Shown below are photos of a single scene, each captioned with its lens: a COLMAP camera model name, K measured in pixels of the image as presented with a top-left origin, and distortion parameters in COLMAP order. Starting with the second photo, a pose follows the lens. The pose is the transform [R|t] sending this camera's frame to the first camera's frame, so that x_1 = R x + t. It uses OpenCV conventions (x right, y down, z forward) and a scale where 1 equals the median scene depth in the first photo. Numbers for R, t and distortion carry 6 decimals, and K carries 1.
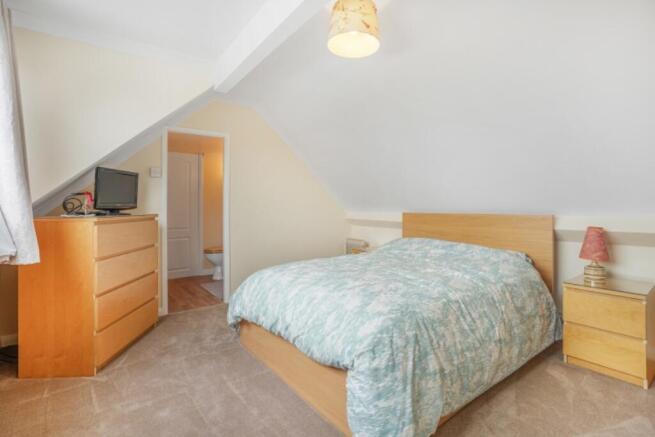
lens RADIAL K [[299.8, 0, 327.2], [0, 299.8, 214.1], [0, 0, 1]] dist [-0.001274, 0.000051]
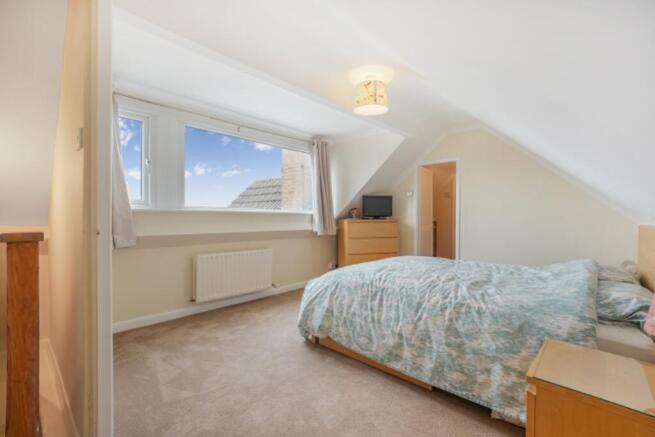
lens RADIAL K [[299.8, 0, 327.1], [0, 299.8, 217.0], [0, 0, 1]] dist [-0.001274, 0.000051]
pose [[0.165046, 0.008429, -0.986250, 1.367297], [-0.028477, 0.999587, 0.003778, -0.010421], [0.985875, 0.027462, 0.165218, 0.455243]]
